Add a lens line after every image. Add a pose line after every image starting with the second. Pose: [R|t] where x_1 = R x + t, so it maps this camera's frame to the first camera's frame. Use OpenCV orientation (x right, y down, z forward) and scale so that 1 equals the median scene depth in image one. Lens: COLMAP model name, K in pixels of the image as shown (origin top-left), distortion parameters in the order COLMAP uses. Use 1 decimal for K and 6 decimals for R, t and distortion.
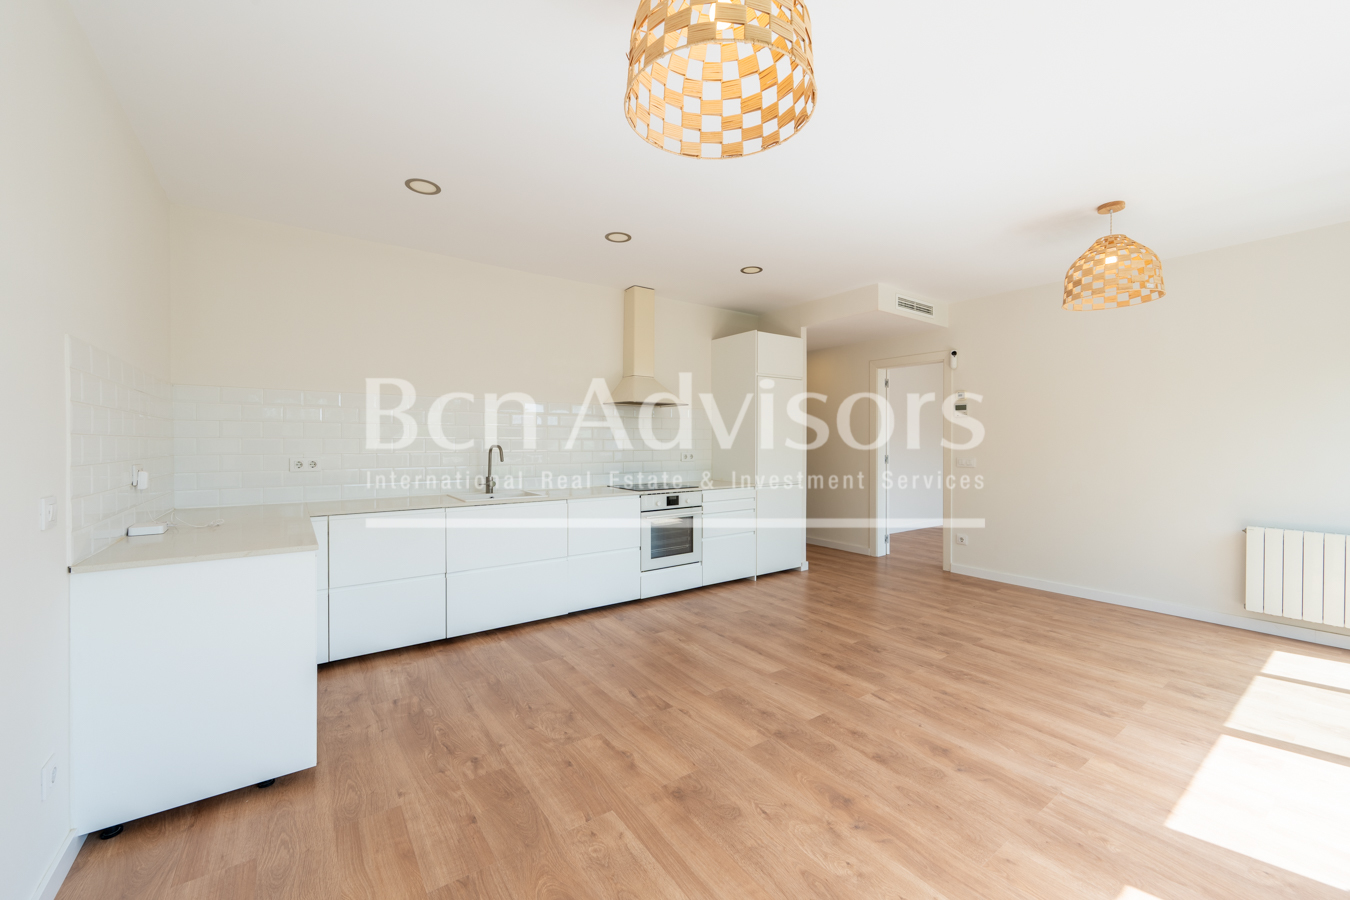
lens RADIAL K [[532.6, 0, 674.5], [0, 532.6, 445.5], [0, 0, 1]] dist [0.000150, 0.000334]
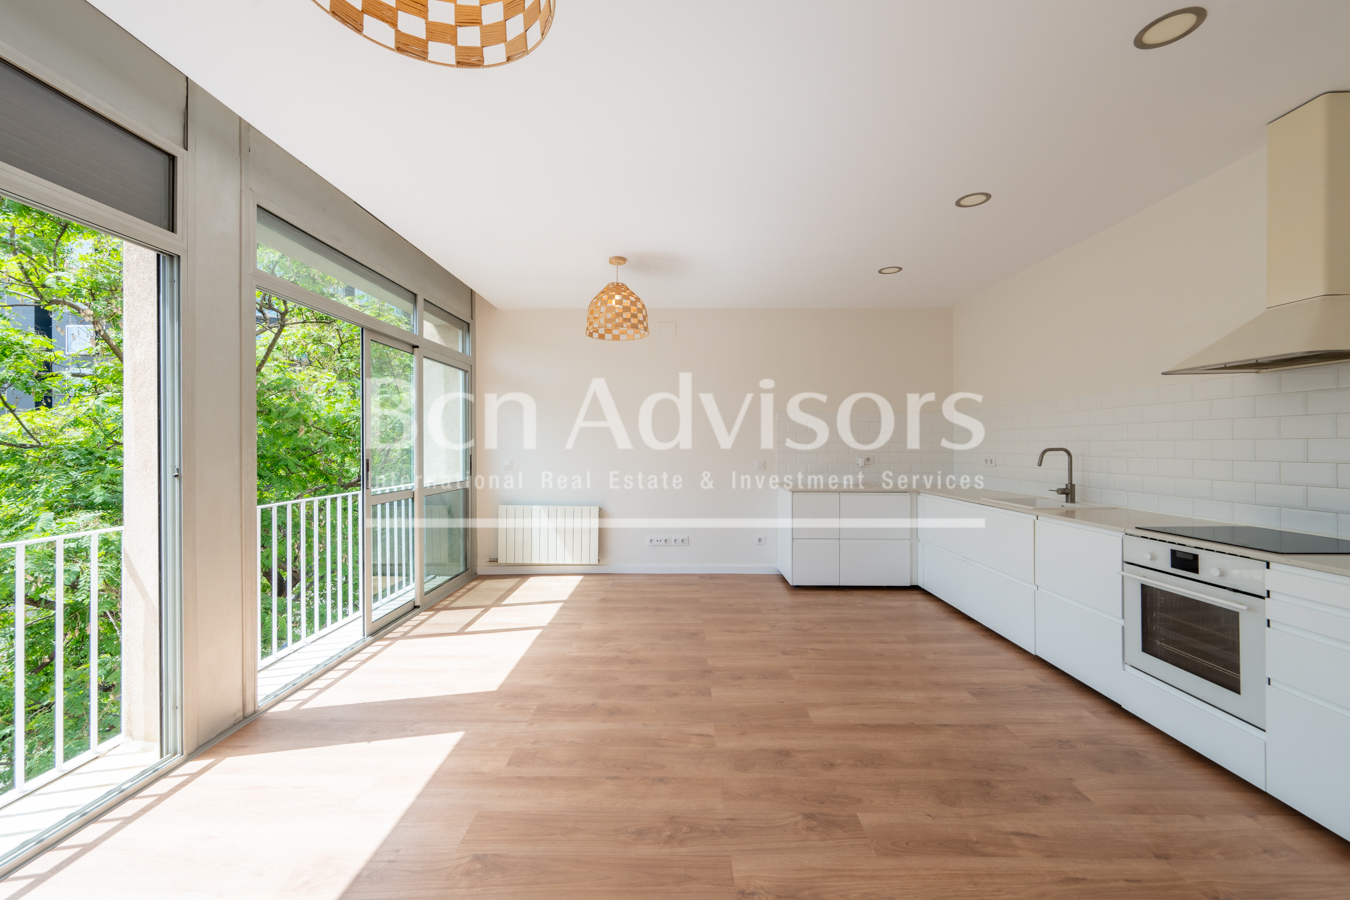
lens RADIAL K [[532.6, 0, 674.5], [0, 532.6, 445.5], [0, 0, 1]] dist [0.000150, 0.000334]
pose [[-0.598016, 0.001319, -0.801483, 0.897550], [-0.002569, 0.999990, 0.003562, -0.008081], [0.801480, 0.004190, -0.598007, 1.194227]]
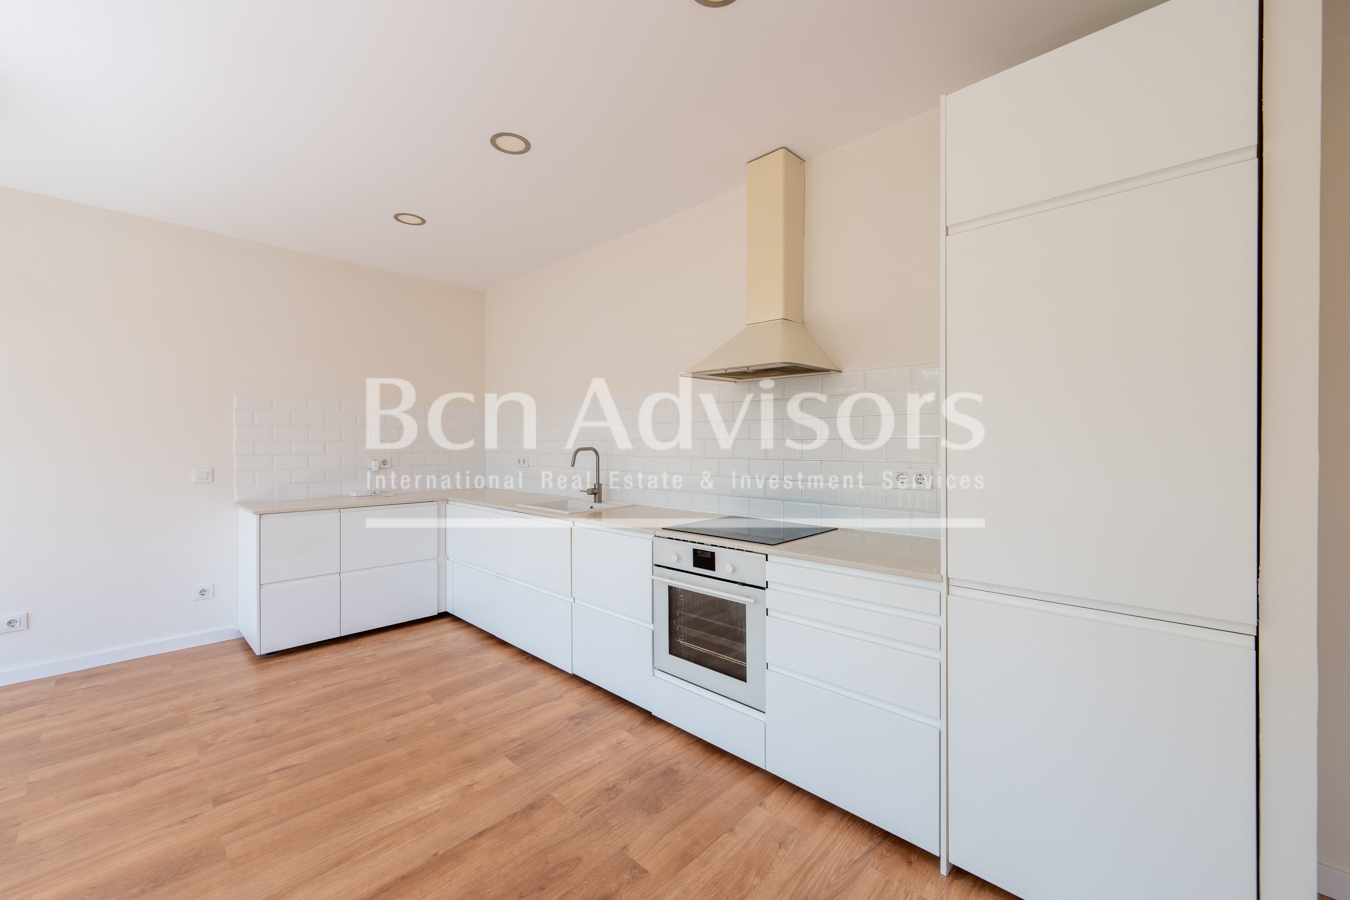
lens RADIAL K [[532.6, 0, 674.5], [0, 532.6, 445.5], [0, 0, 1]] dist [0.000150, 0.000334]
pose [[0.186705, 0.003418, -0.982410, 0.642948], [-0.005069, 0.999984, 0.002515, -0.009124], [0.982403, 0.004510, 0.186720, 1.144575]]
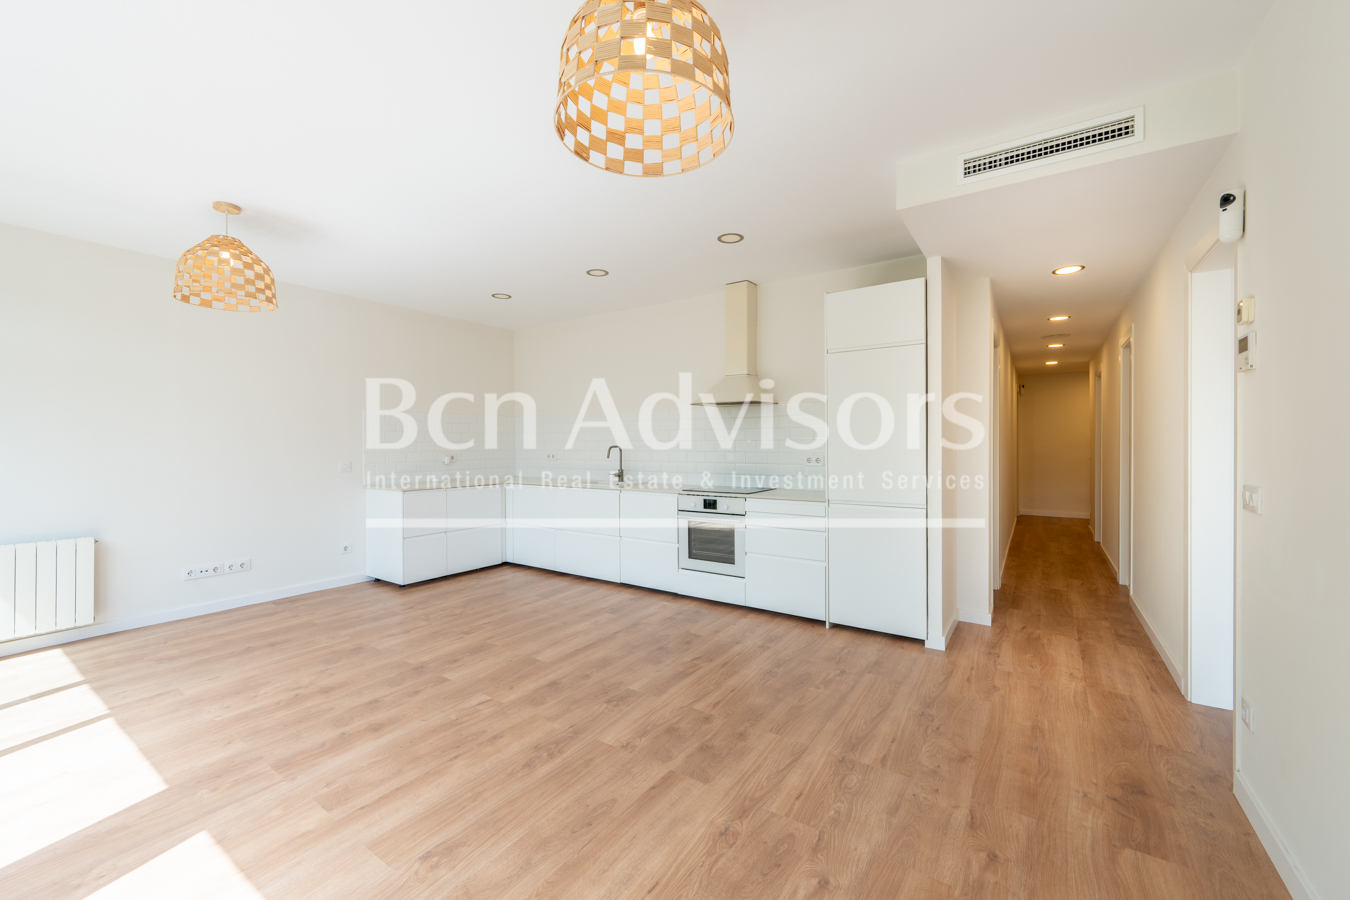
lens RADIAL K [[537.6, 0, 676.7], [0, 537.6, 443.4], [0, 0, 1]] dist [-0.001319, -0.000205]
pose [[0.340292, -0.001121, -0.940319, 1.161400], [-0.000393, 0.999999, -0.001335, -0.006605], [0.940320, 0.000824, 0.340291, 0.800208]]
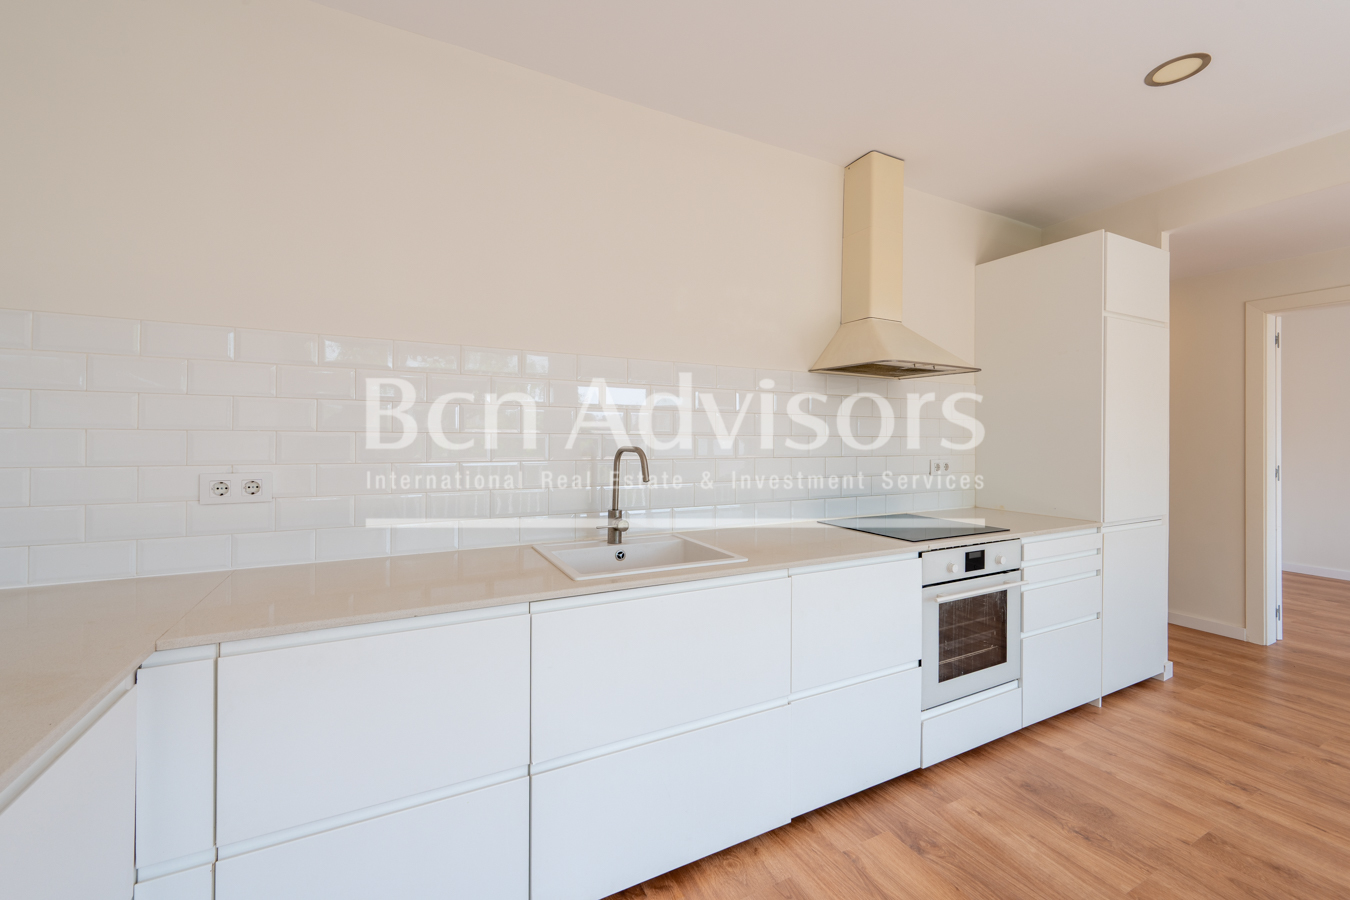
lens RADIAL K [[525.6, 0, 670.8], [0, 525.6, 451.4], [0, 0, 1]] dist [-0.000194, -0.000009]
pose [[0.986182, -0.002046, -0.165652, -0.260374], [0.002745, 0.999988, 0.003986, 0.000446], [0.165642, -0.004386, 0.986176, 0.622956]]
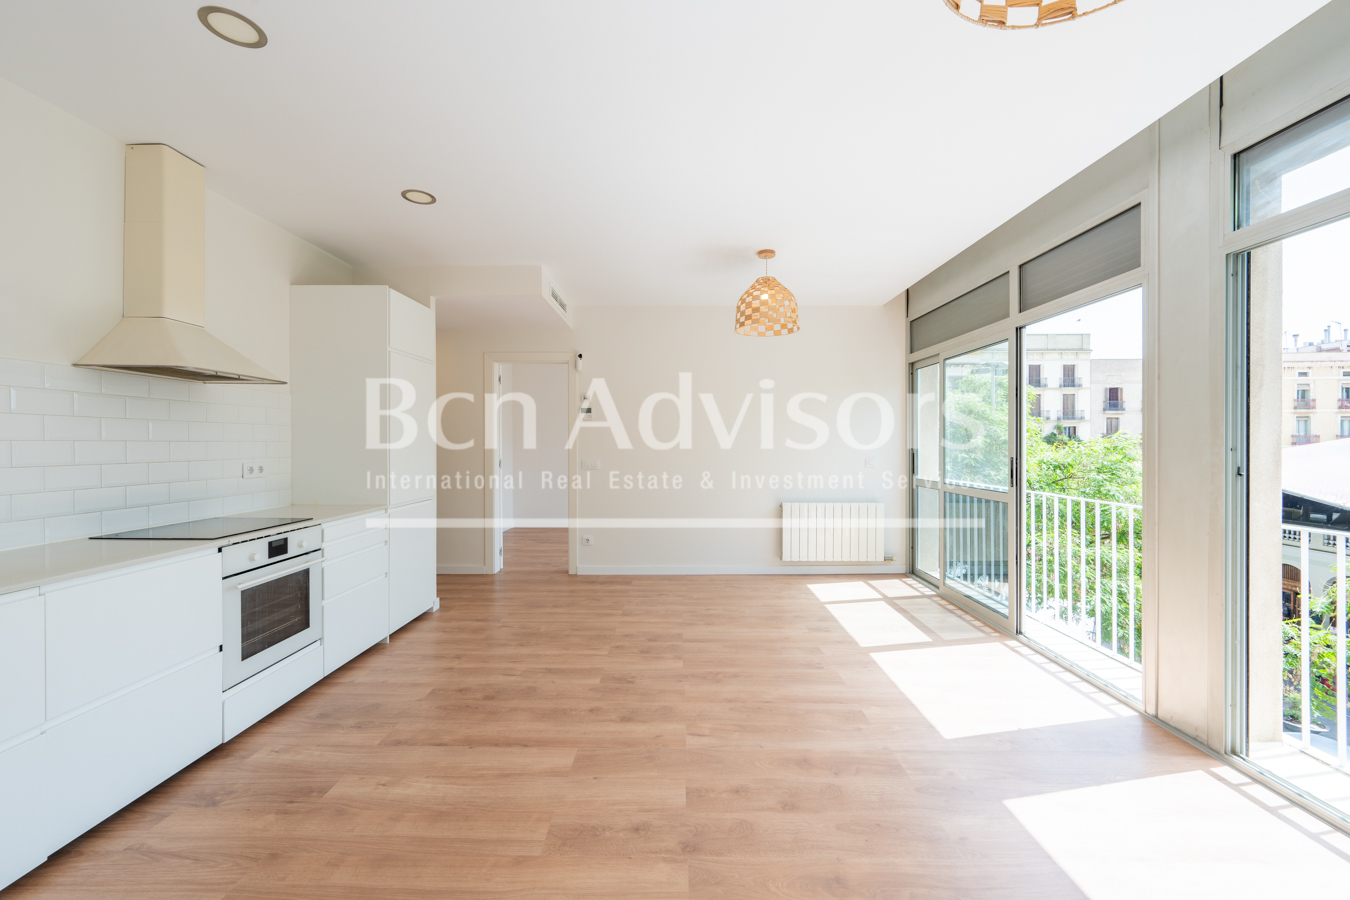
lens RADIAL K [[533.5, 0, 675.5], [0, 533.5, 446.1], [0, 0, 1]] dist [-0.001183, -0.000519]
pose [[0.592372, -0.005496, 0.805646, -0.278324], [0.007404, 0.999972, 0.001378, -0.005447], [-0.805630, 0.005149, 0.592396, 0.405308]]
